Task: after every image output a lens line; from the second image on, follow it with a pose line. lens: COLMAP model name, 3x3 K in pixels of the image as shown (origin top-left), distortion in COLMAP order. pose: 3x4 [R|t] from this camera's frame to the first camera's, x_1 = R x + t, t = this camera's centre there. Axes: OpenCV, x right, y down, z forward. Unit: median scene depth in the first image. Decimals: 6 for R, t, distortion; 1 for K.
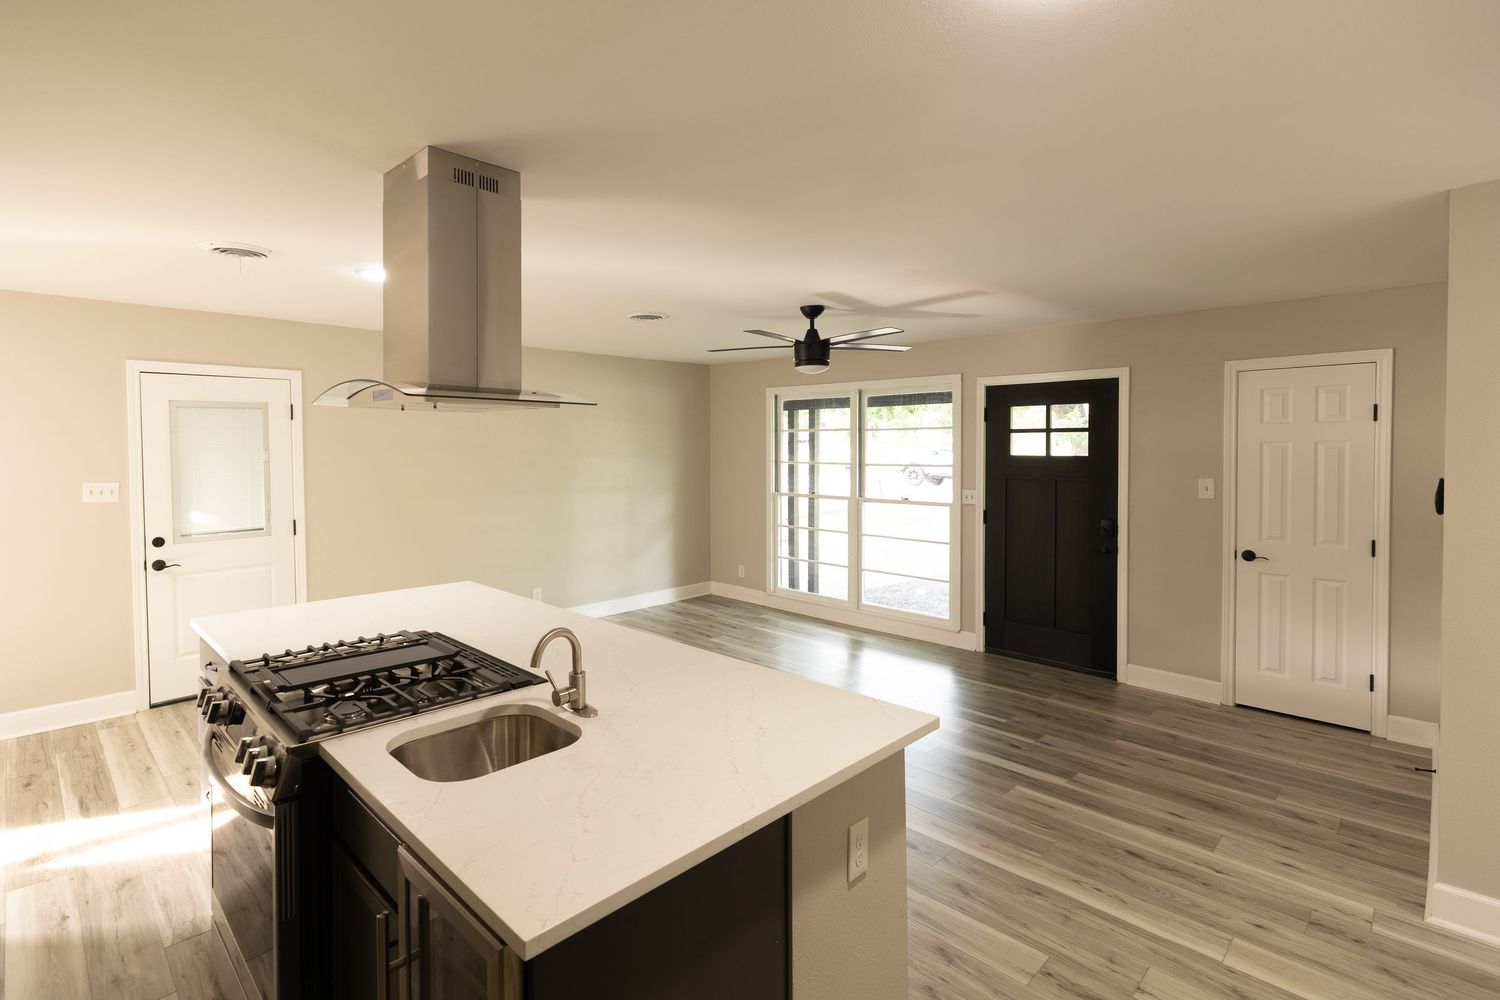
lens RADIAL K [[713.9, 0, 695.0], [0, 713.9, 455.3], [0, 0, 1]] dist [0.006629, -0.000778]
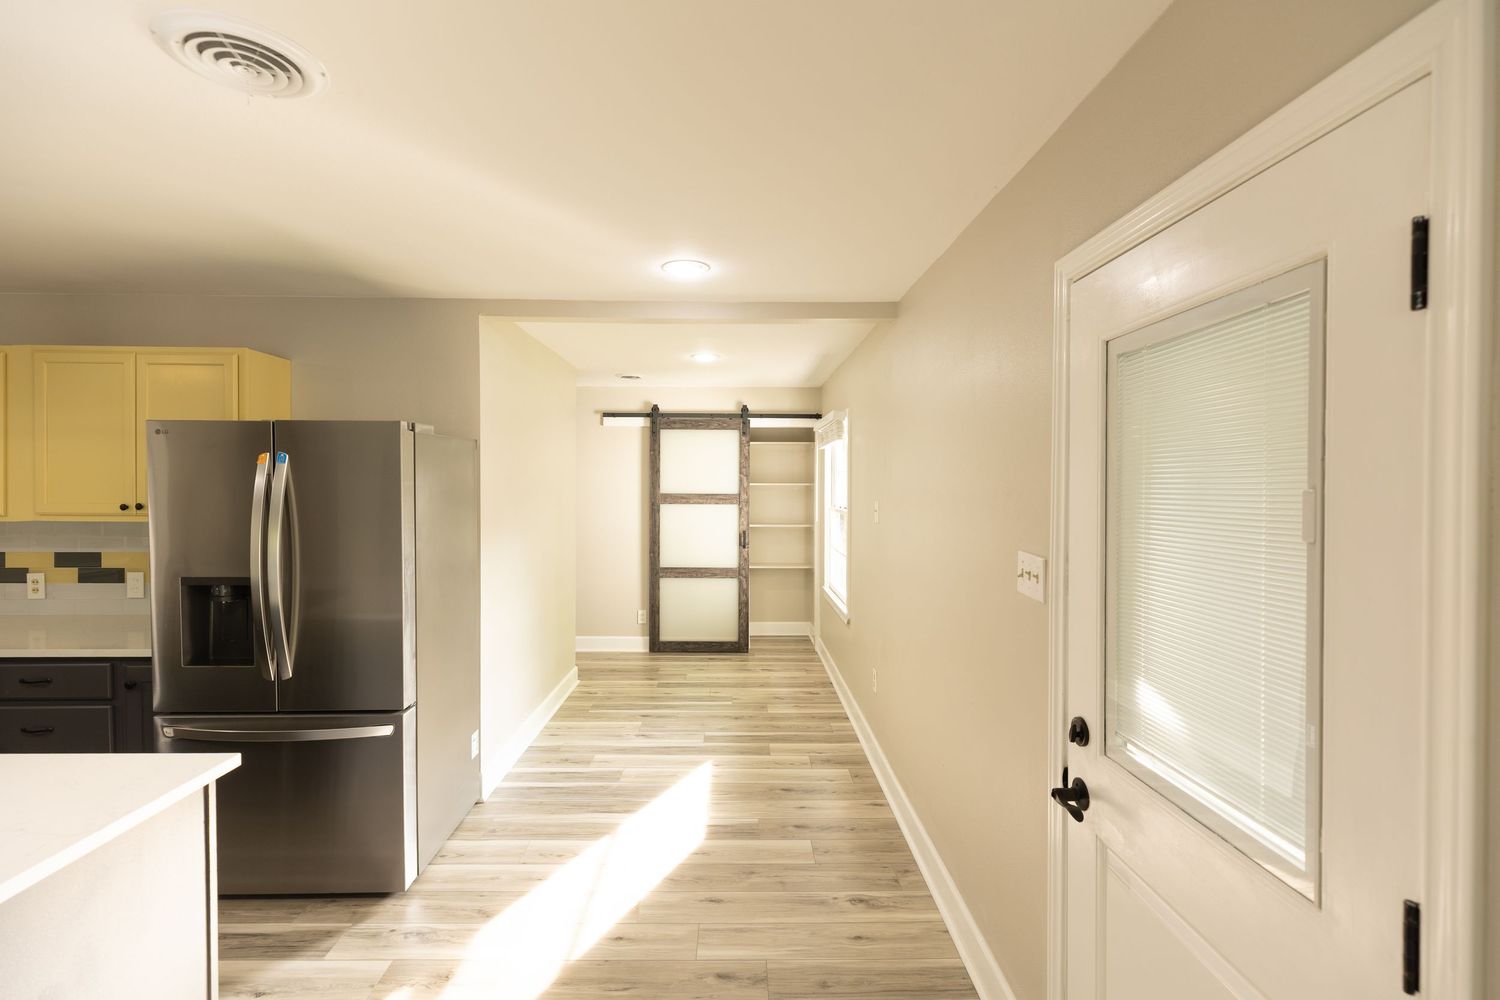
lens RADIAL K [[676.0, 0, 737.8], [0, 676.0, 497.2], [0, 0, 1]] dist [0.006713, -0.001136]
pose [[-0.687682, 0.019184, -0.725758, -0.376730], [-0.010965, 0.999262, 0.036803, -0.011625], [0.725929, 0.033267, -0.686965, 1.120090]]
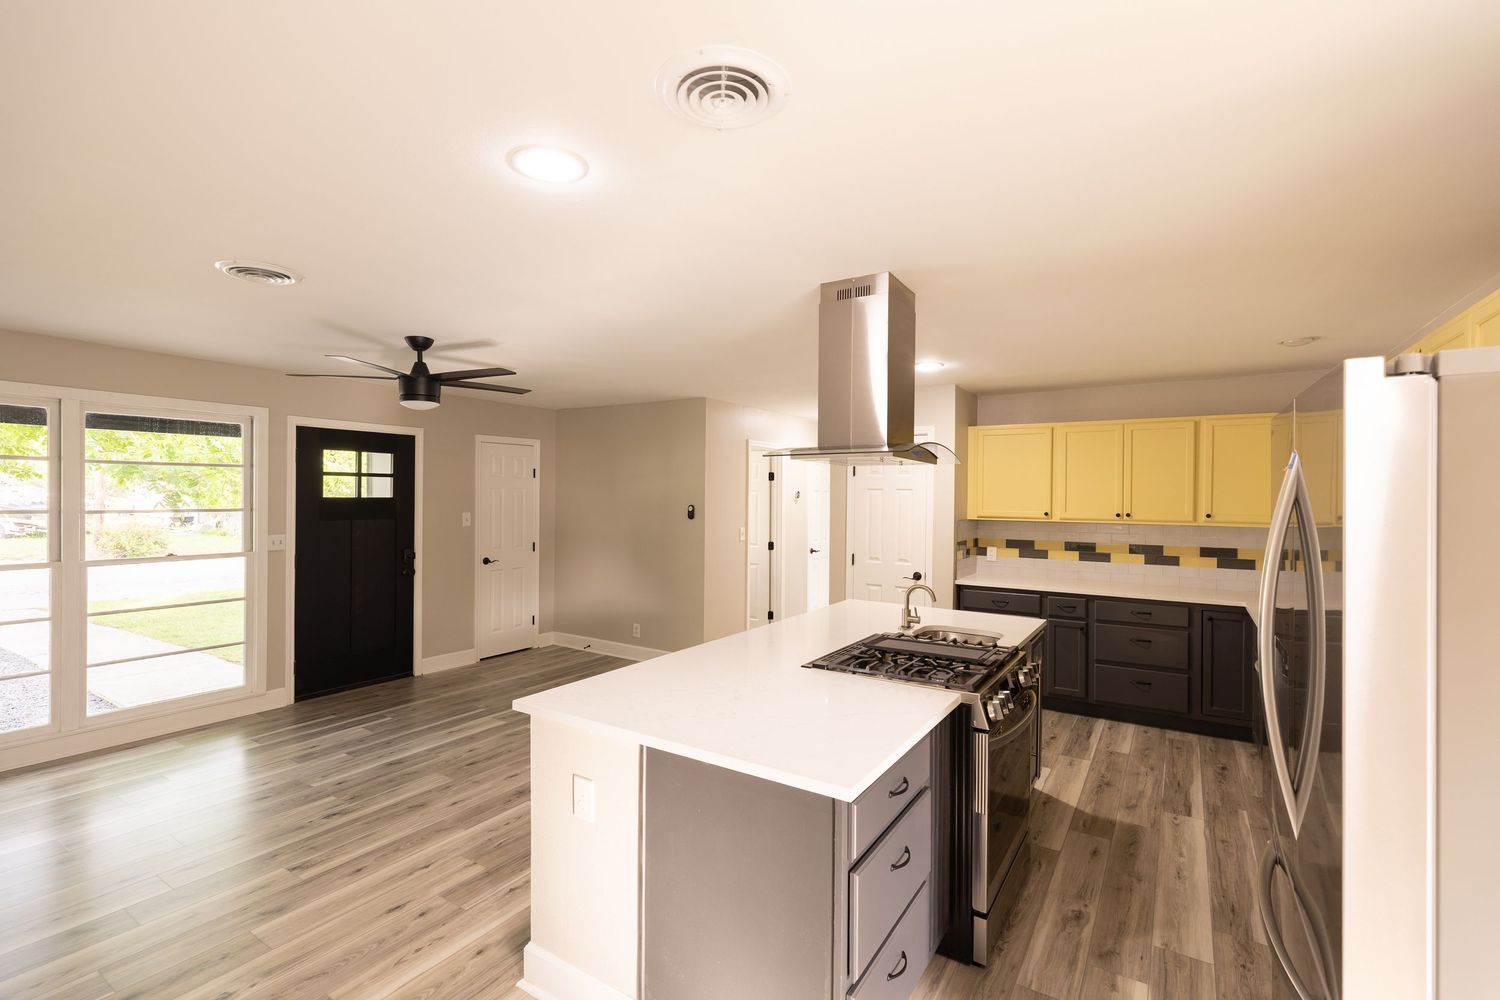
lens RADIAL K [[676.0, 0, 746.2], [0, 676.0, 494.2], [0, 0, 1]] dist [0.006713, -0.001136]
pose [[-0.229069, 0.001102, 0.973409, -0.791353], [0.003370, 0.999994, -0.000339, -0.002601], [-0.973404, 0.003203, -0.229072, 0.789514]]
